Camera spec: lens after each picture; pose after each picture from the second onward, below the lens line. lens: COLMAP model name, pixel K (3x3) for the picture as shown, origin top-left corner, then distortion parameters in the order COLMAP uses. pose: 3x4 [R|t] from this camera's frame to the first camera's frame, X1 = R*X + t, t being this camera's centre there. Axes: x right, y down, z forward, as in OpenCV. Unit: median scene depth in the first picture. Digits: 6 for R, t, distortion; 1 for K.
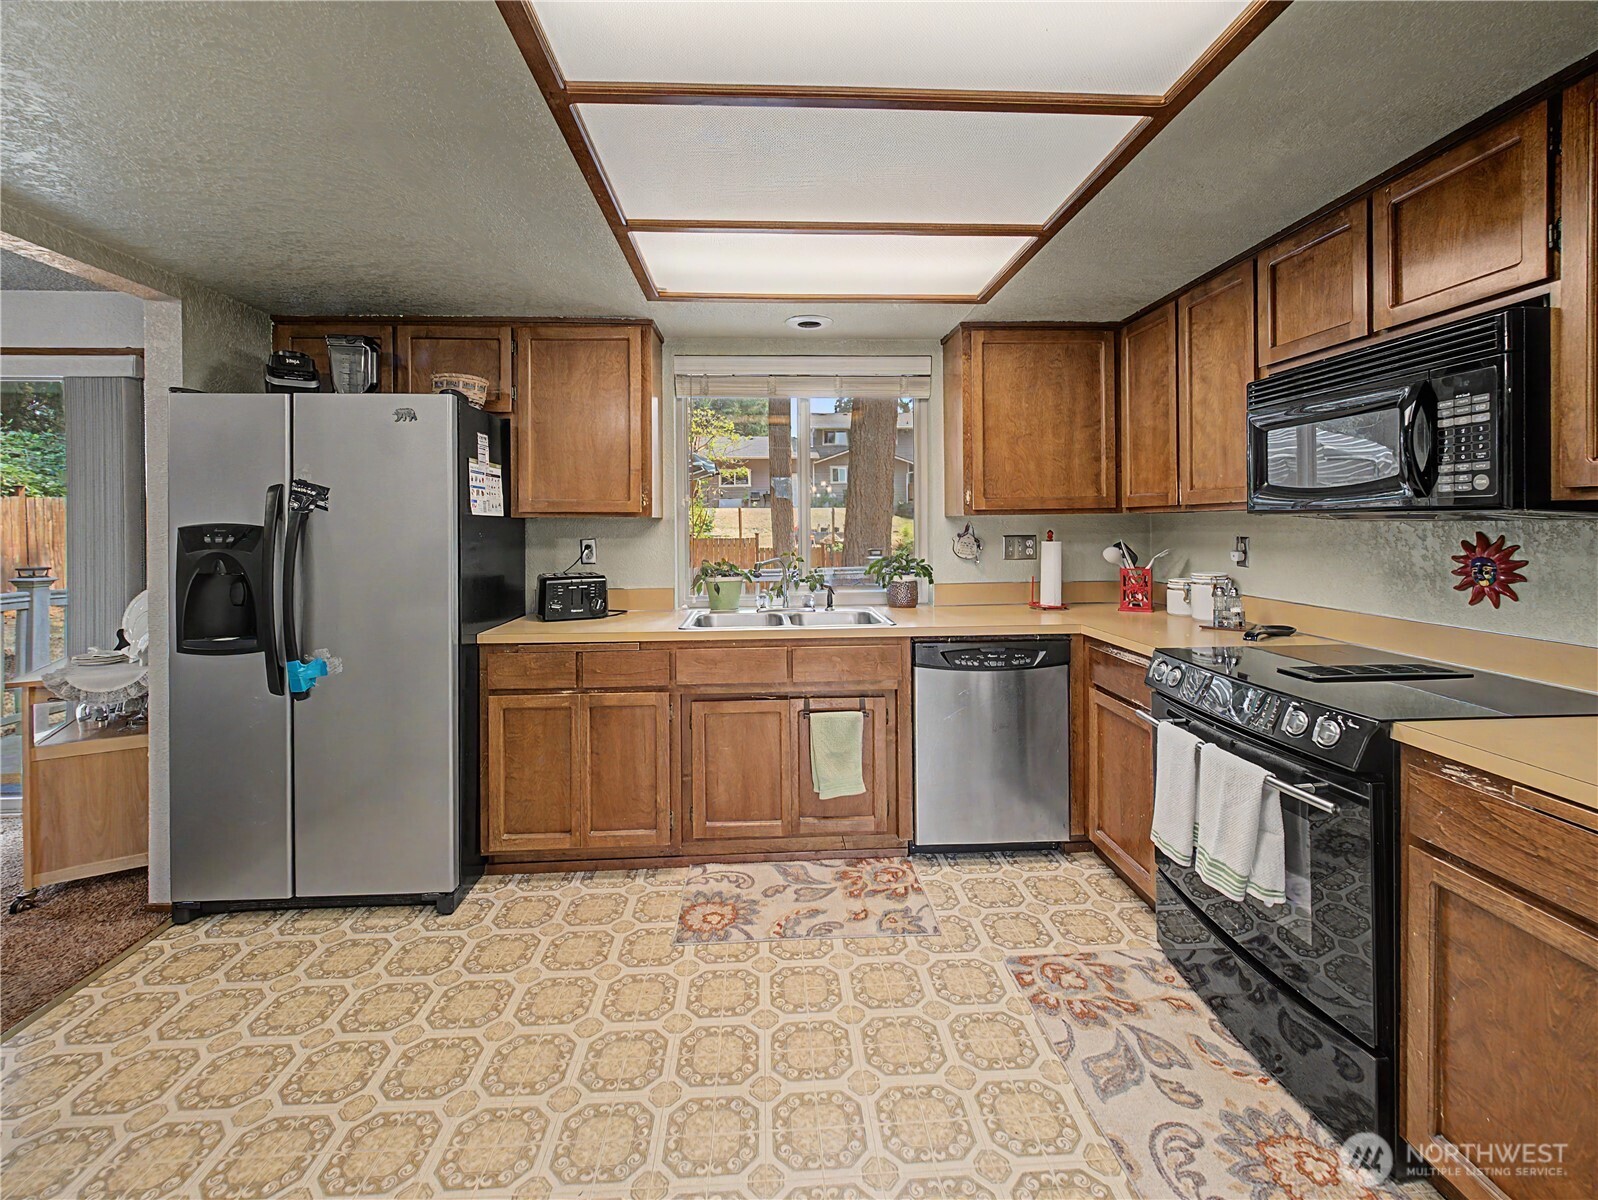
lens RADIAL K [[712.2, 0, 808.2], [0, 712.2, 520.0], [0, 0, 1]] dist [-0.009385, -0.002548]
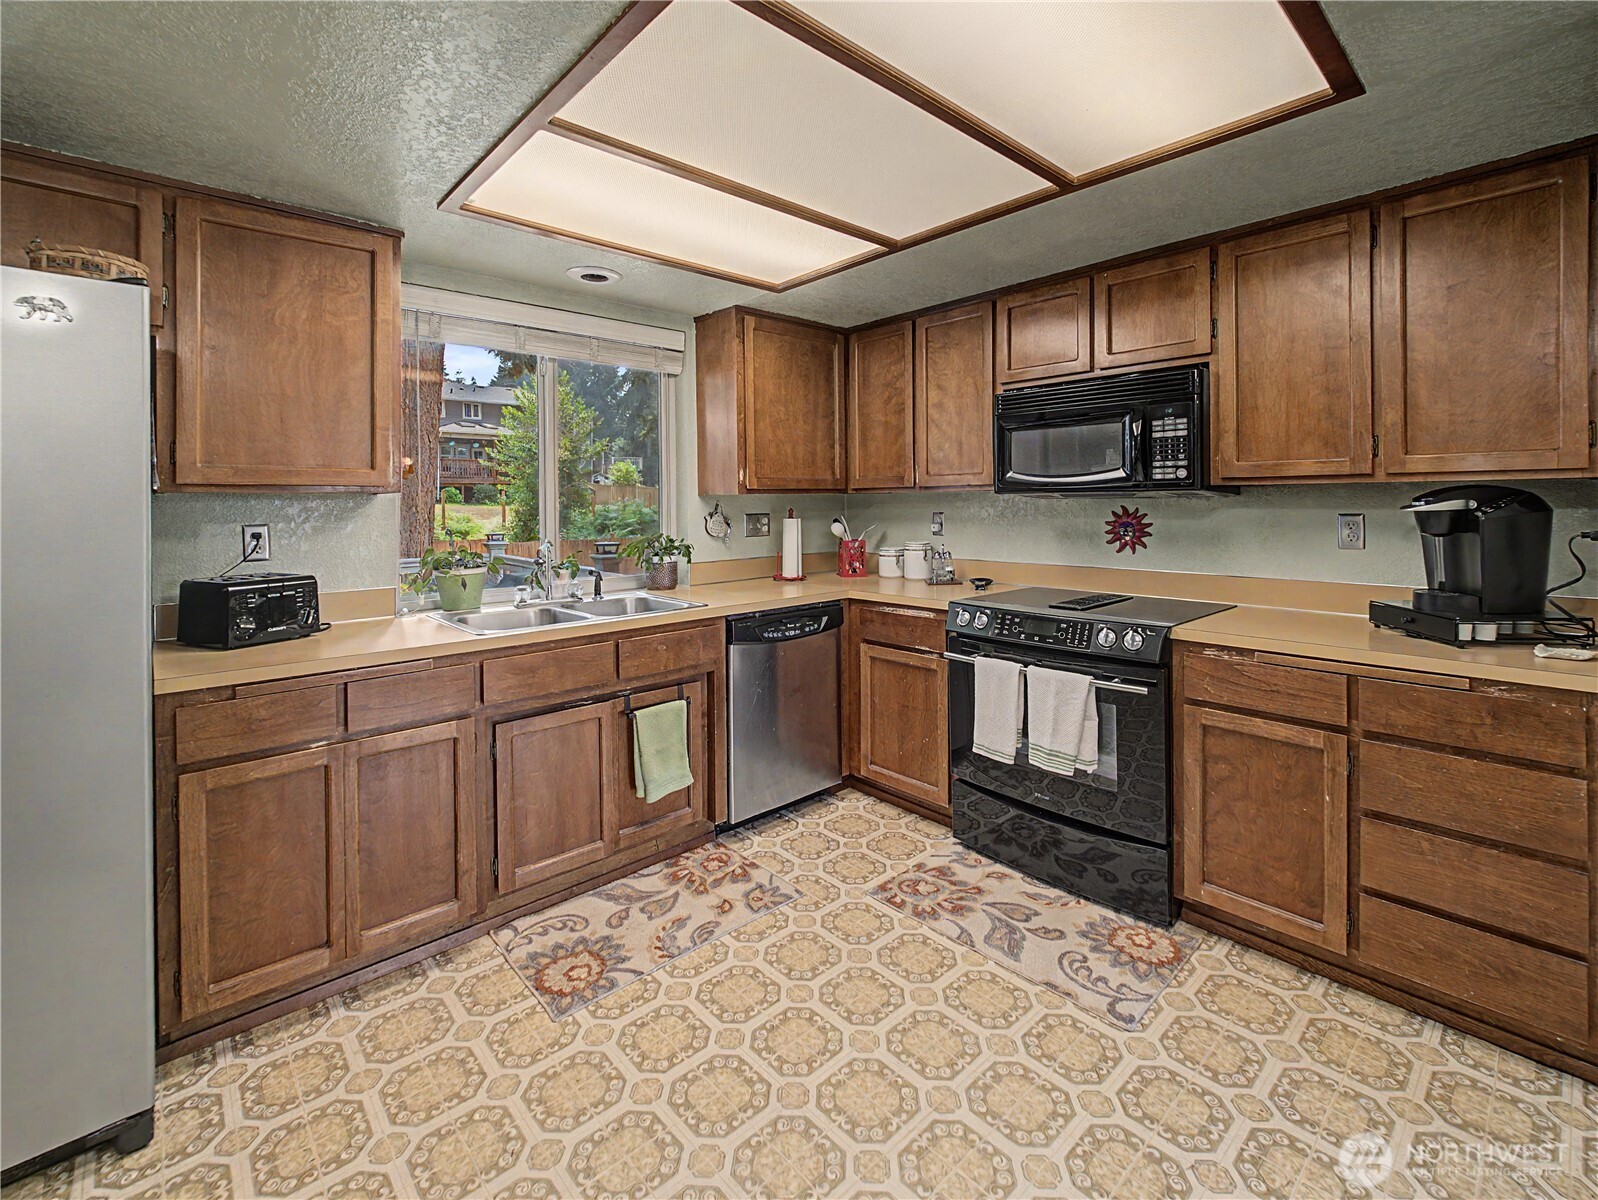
lens RADIAL K [[712.2, 0, 821.3], [0, 712.2, 500.4], [0, 0, 1]] dist [-0.009385, -0.002548]
pose [[0.770045, 0.001170, 0.637988, -0.429015], [0.001283, 0.999993, -0.003383, 0.007858], [-0.637988, 0.003424, 0.770039, 0.167202]]
